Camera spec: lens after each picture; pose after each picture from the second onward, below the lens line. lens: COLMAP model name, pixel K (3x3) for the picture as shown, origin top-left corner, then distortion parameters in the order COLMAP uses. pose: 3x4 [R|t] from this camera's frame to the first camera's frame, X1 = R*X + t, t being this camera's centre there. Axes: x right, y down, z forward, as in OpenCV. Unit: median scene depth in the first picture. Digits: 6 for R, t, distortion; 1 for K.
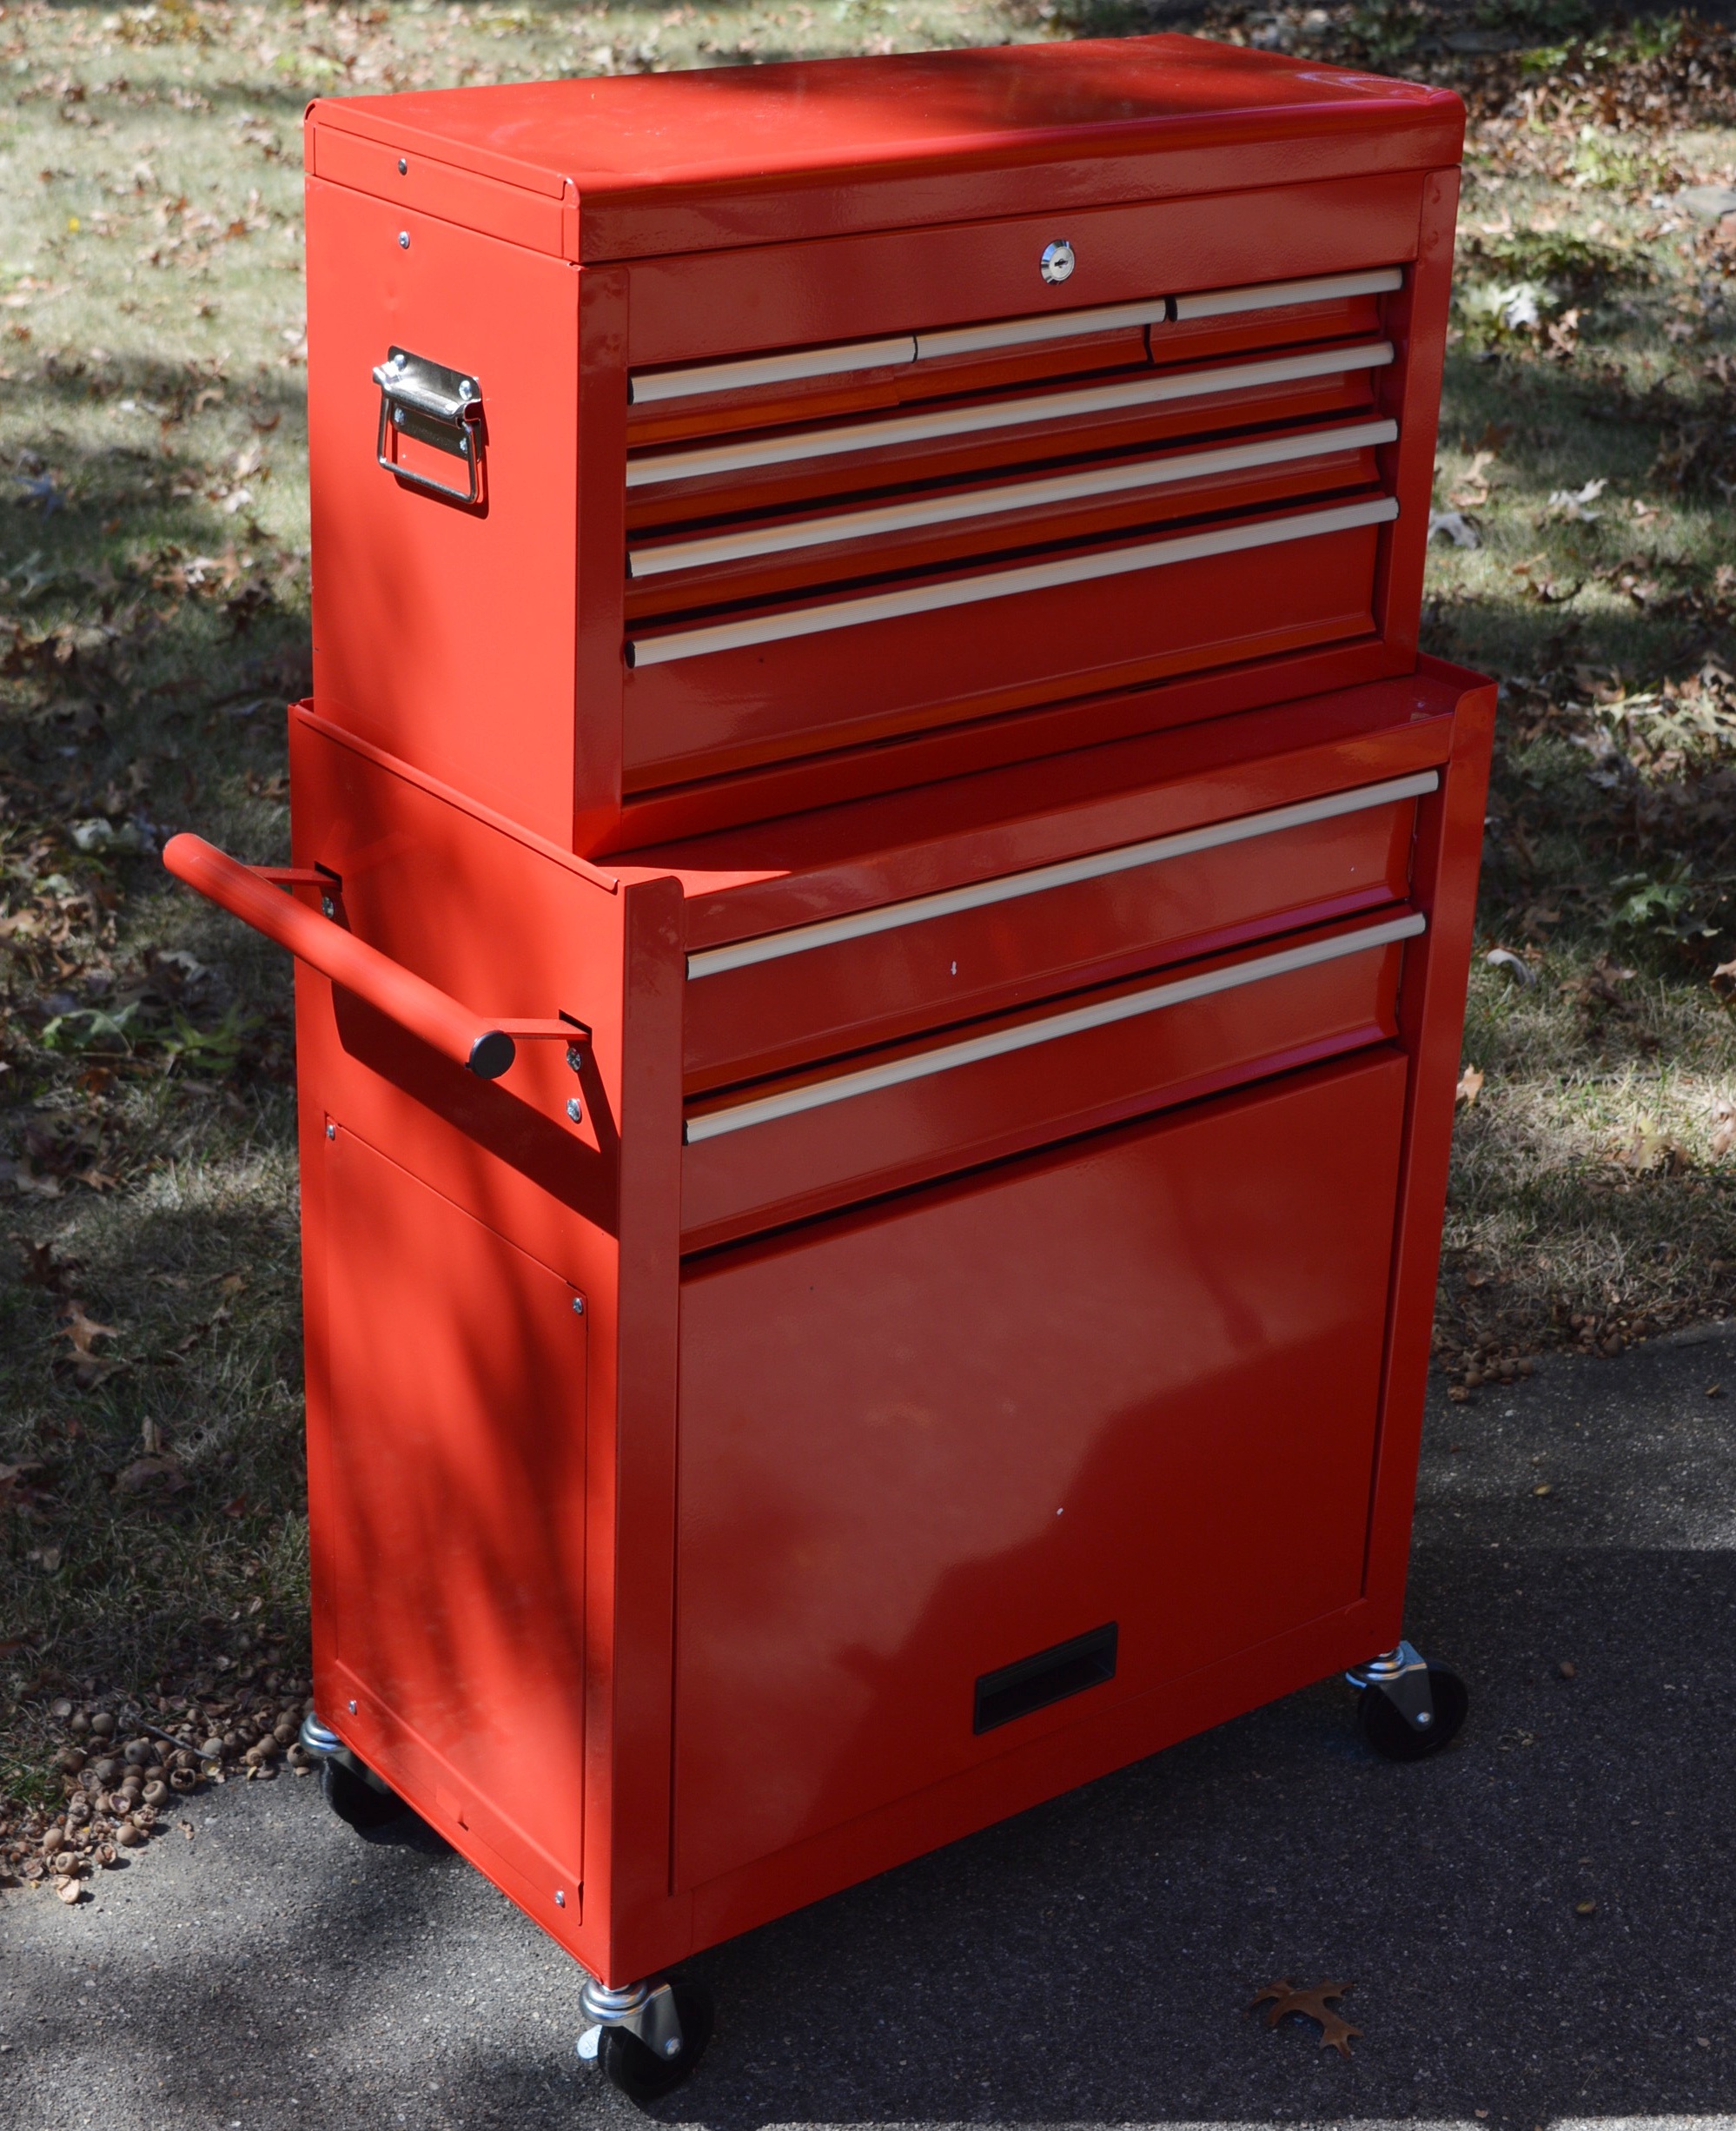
lens RADIAL K [[3706.5, 0, 868.8], [0, 3706.5, 1025.3], [0, 0, 1]] dist [-0.010255, -0.092931]
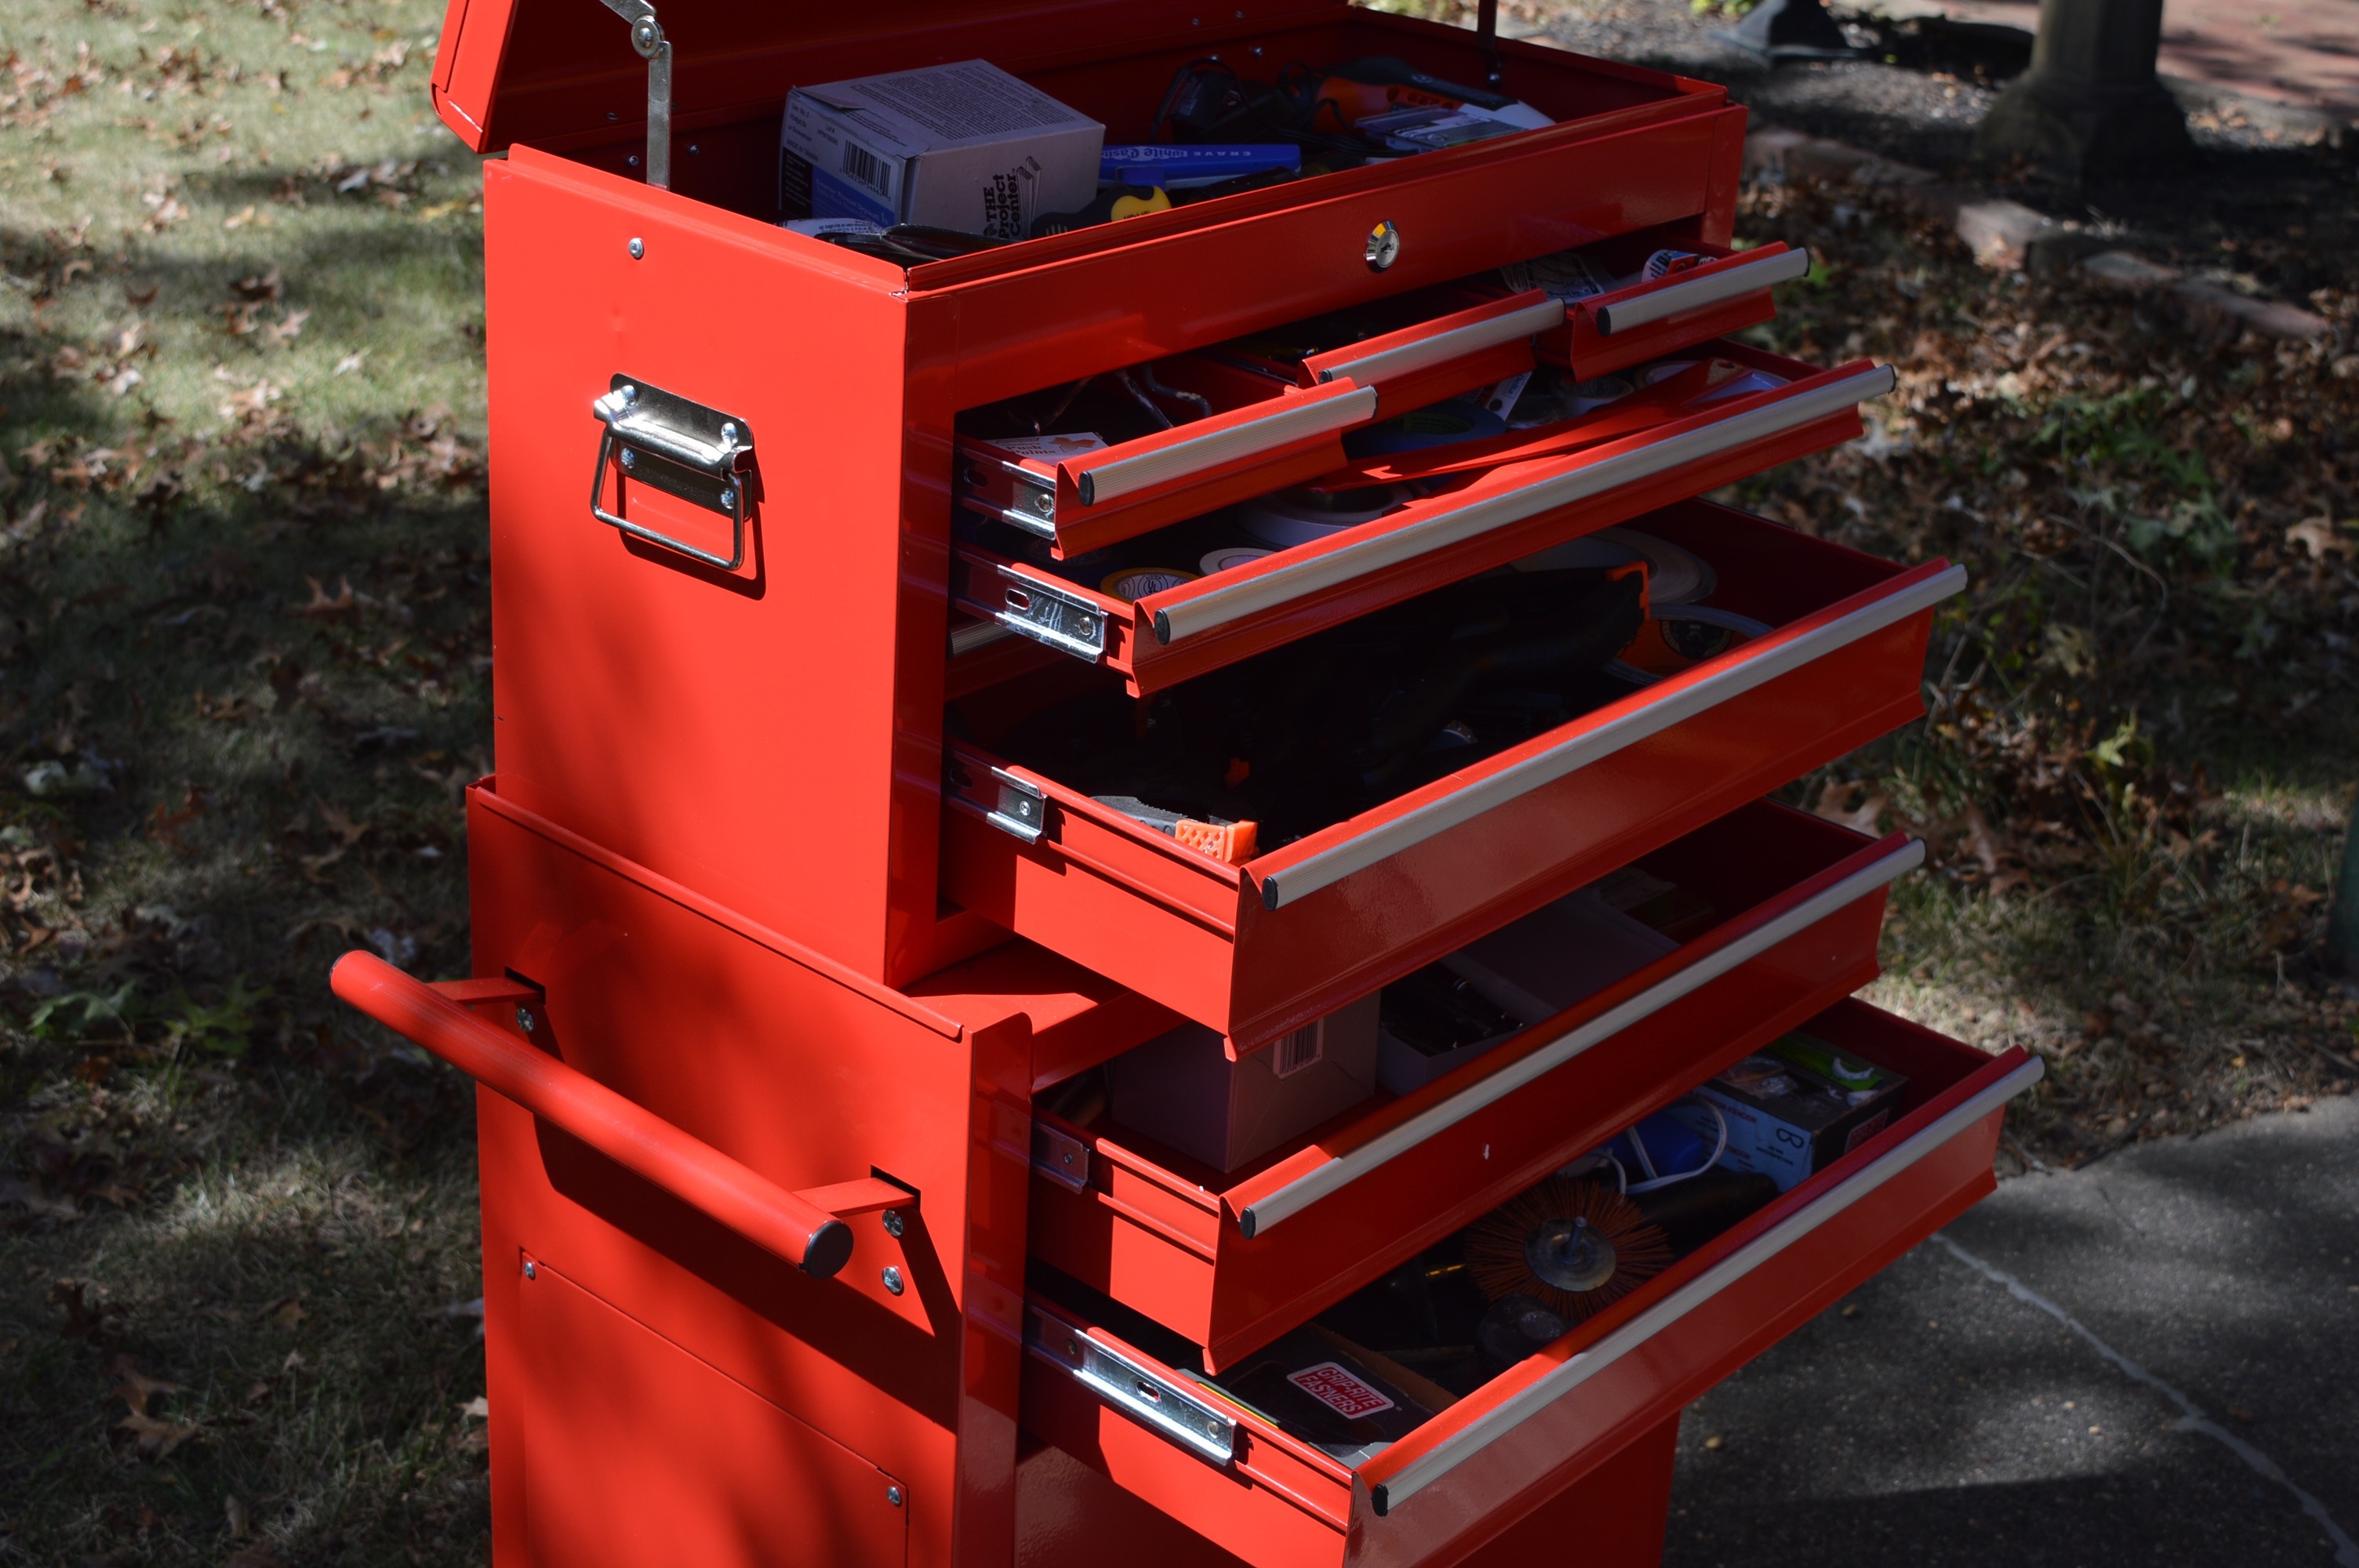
lens RADIAL K [[3276.3, 0, 1076.1], [0, 3276.3, 785.4], [0, 0, 1]] dist [-0.009323, -0.015783]
pose [[0.986470, -0.053093, 0.155109, -0.089829], [0.049669, 0.998431, 0.025870, -0.064768], [-0.156239, -0.017816, 0.987559, 0.157546]]
